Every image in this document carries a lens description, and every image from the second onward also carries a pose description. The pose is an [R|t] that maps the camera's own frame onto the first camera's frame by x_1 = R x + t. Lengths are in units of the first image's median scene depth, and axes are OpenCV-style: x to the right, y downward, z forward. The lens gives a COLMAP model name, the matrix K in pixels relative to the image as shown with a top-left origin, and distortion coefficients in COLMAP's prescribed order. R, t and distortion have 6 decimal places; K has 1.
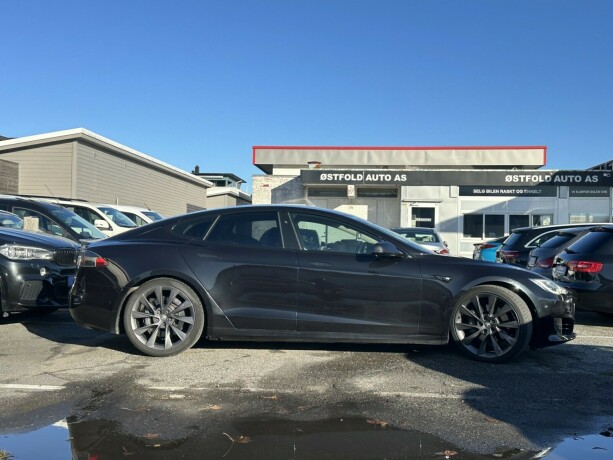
lens RADIAL K [[715.5, 0, 305.3], [0, 715.5, 231.0], [0, 0, 1]] dist [0.065184, 0.000000]
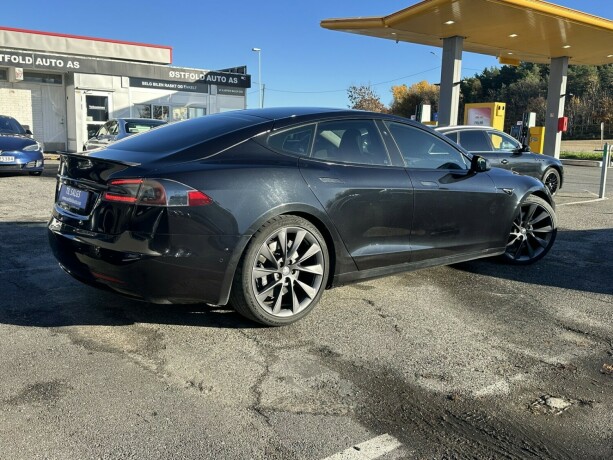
lens RADIAL K [[544.7, 0, 307.5], [0, 544.7, 229.6], [0, 0, 1]] dist [-0.010485, -0.055078]
pose [[0.721740, -0.109835, 0.683394, -0.175434], [-0.036015, 0.980033, 0.195547, -0.007592], [-0.691226, -0.165746, 0.703374, 0.201996]]
